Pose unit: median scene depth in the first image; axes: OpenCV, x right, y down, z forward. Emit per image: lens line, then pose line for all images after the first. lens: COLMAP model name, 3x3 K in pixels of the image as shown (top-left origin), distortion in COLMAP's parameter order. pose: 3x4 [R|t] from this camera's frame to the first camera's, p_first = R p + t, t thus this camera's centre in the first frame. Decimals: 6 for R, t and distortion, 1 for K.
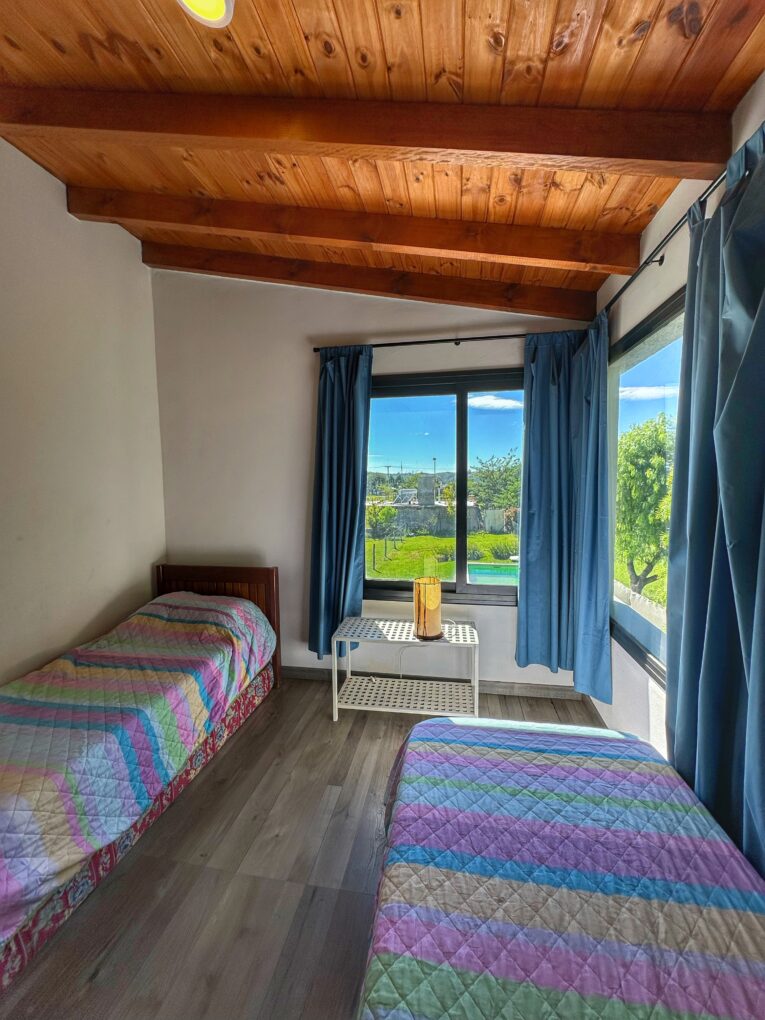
lens RADIAL K [[406.4, 0, 383.4], [0, 406.4, 510.0], [0, 0, 1]] dist [-0.005429, 0.000963]
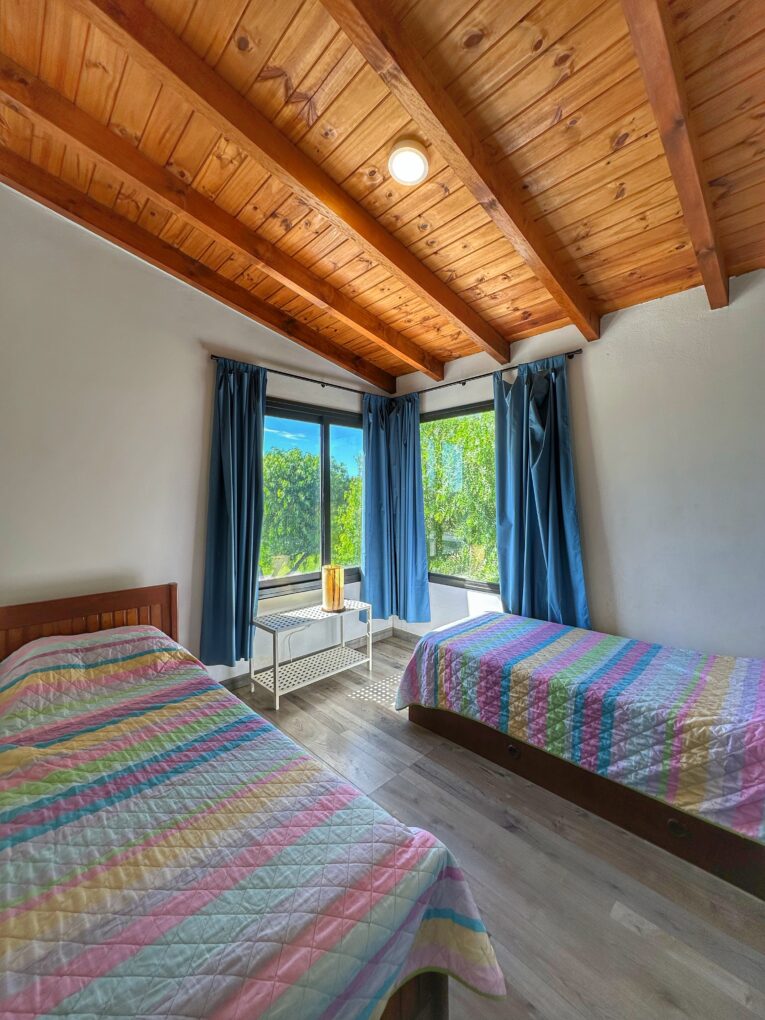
lens RADIAL K [[406.4, 0, 382.7], [0, 406.4, 510.6], [0, 0, 1]] dist [-0.005429, 0.000963]
pose [[0.587686, -0.015678, 0.808937, -0.818068], [0.058795, 0.997996, -0.023372, 0.034301], [-0.806950, 0.061297, 0.587431, 0.108230]]
